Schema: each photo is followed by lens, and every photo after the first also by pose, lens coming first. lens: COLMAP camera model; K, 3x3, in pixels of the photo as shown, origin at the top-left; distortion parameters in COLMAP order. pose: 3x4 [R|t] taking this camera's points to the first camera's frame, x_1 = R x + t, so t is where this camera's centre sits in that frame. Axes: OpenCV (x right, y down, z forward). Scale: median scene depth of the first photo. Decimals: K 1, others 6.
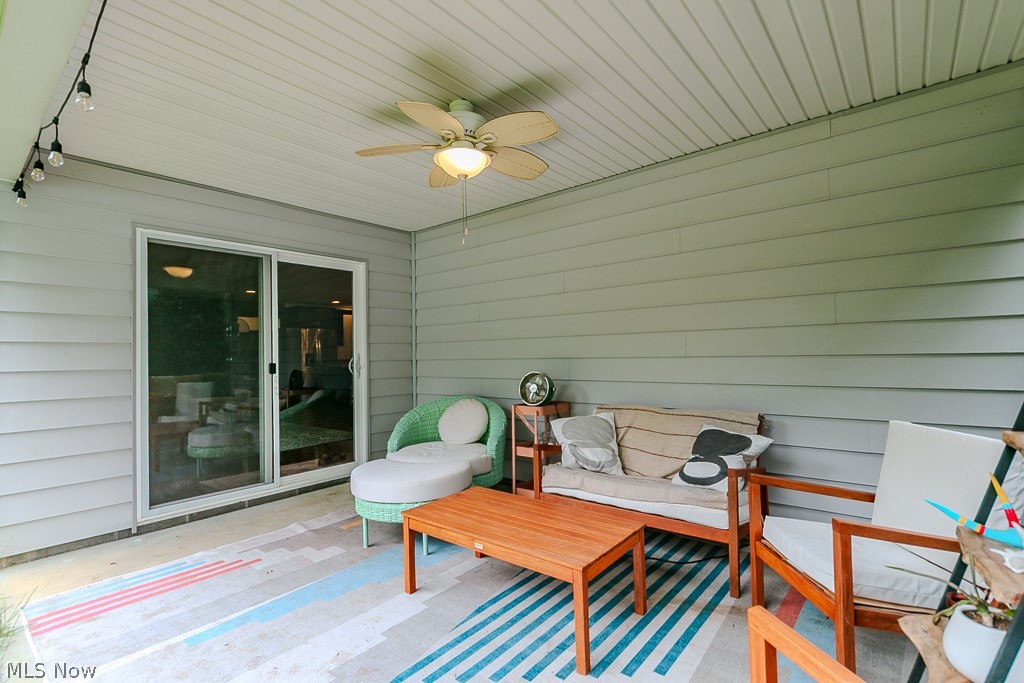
lens RADIAL K [[481.4, 0, 512.0], [0, 481.4, 341.5], [0, 0, 1]] dist [-0.000026, -0.000086]
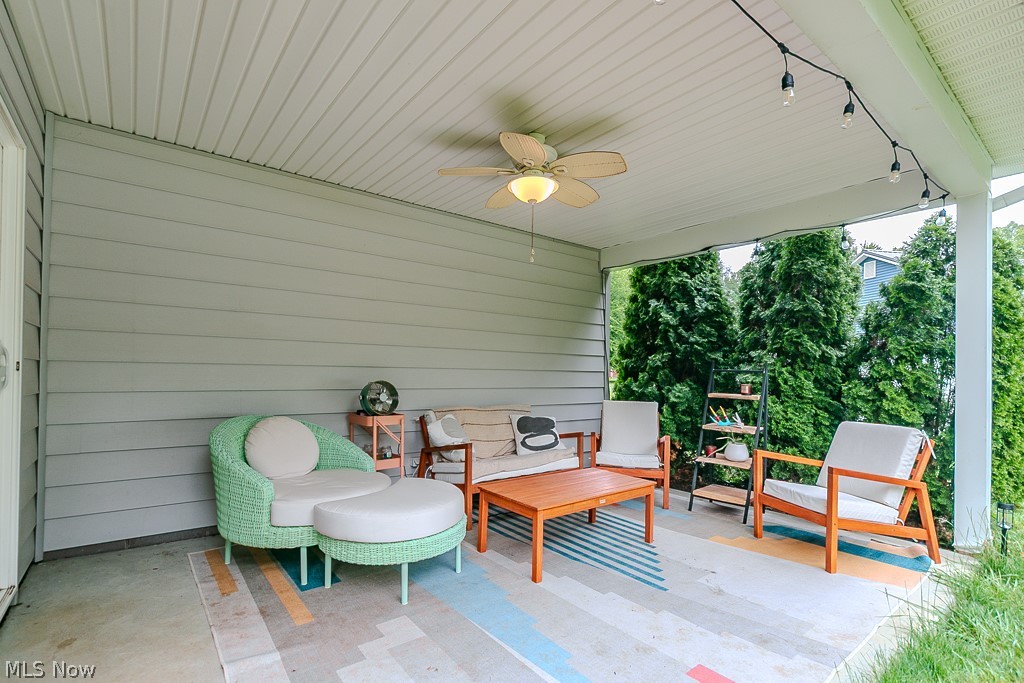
lens RADIAL K [[479.0, 0, 511.7], [0, 479.0, 375.5], [0, 0, 1]] dist [0.000880, 0.000053]
pose [[0.207901, 0.023460, 0.977868, -1.371380], [-0.038012, 0.999151, -0.015889, 0.104682], [-0.977411, -0.033868, 0.208617, 0.939459]]
